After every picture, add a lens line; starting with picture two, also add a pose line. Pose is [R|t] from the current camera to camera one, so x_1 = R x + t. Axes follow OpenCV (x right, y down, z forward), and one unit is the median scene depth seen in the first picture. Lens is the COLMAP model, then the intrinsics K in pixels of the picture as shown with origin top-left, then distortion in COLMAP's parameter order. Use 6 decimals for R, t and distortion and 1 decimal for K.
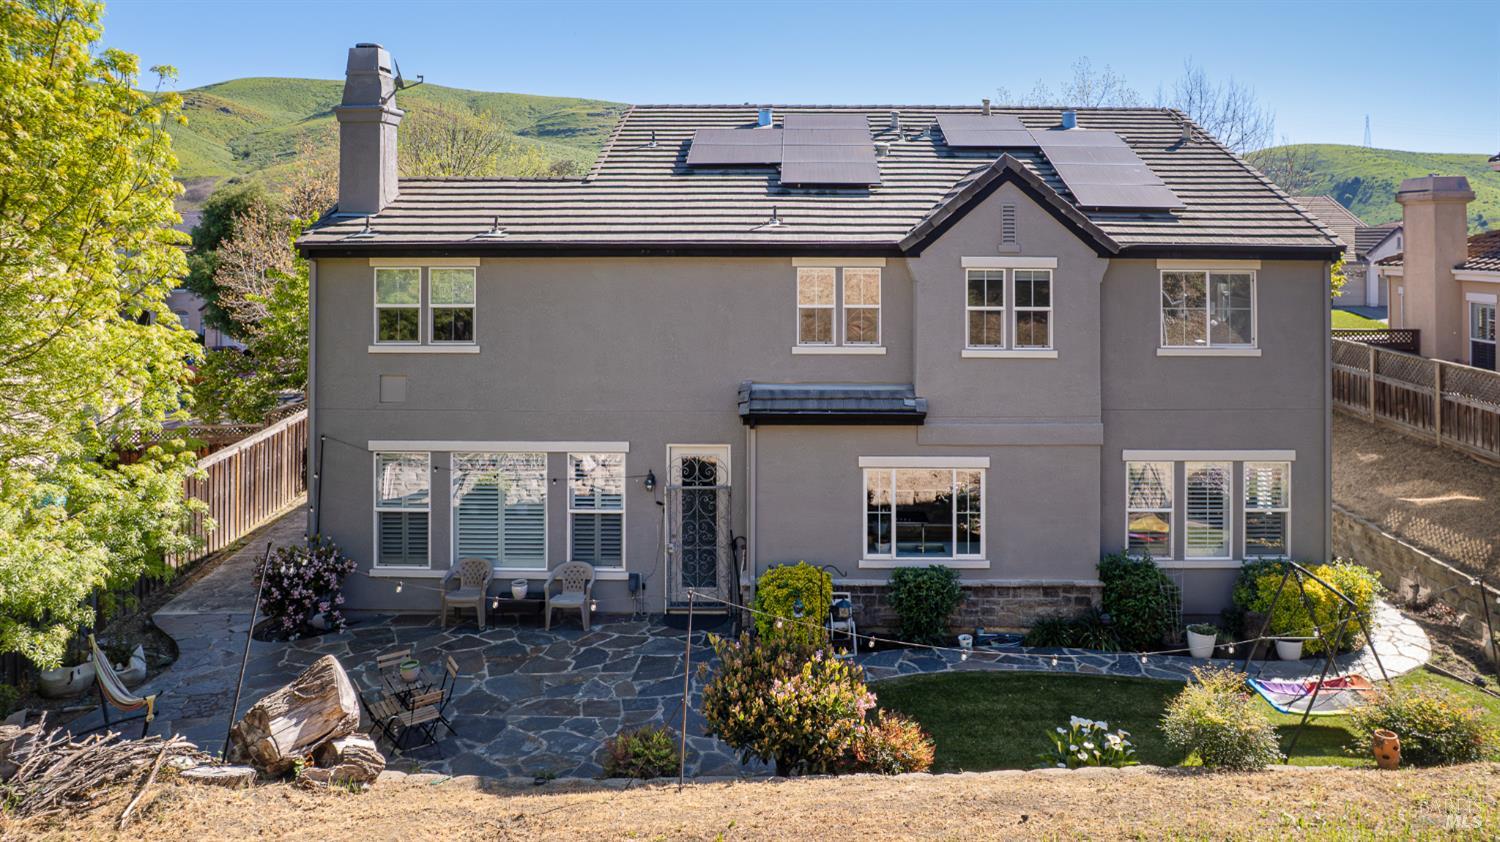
lens RADIAL K [[943.5, 0, 770.9], [0, 943.5, 214.7], [0, 0, 1]] dist [-0.025015, 0.012423]
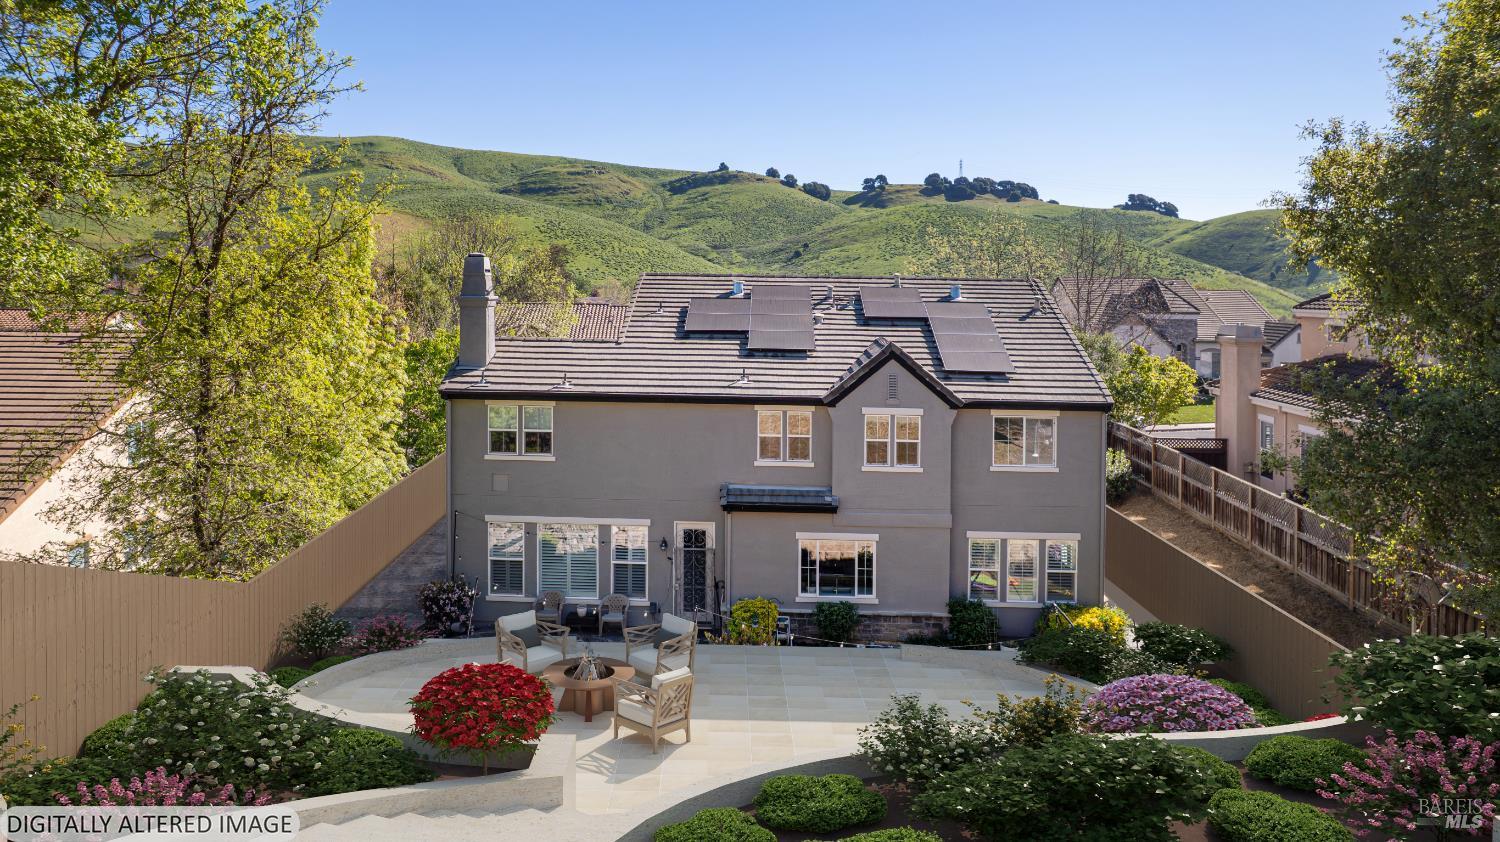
lens RADIAL K [[943.5, 0, 699.4], [0, 943.5, 287.5], [0, 0, 1]] dist [-0.025015, 0.012423]
pose [[0.998789, 0.007268, -0.048658, 0.005425], [-0.006031, 0.999656, 0.025534, -0.188273], [0.048826, -0.025209, 0.998489, -0.563076]]
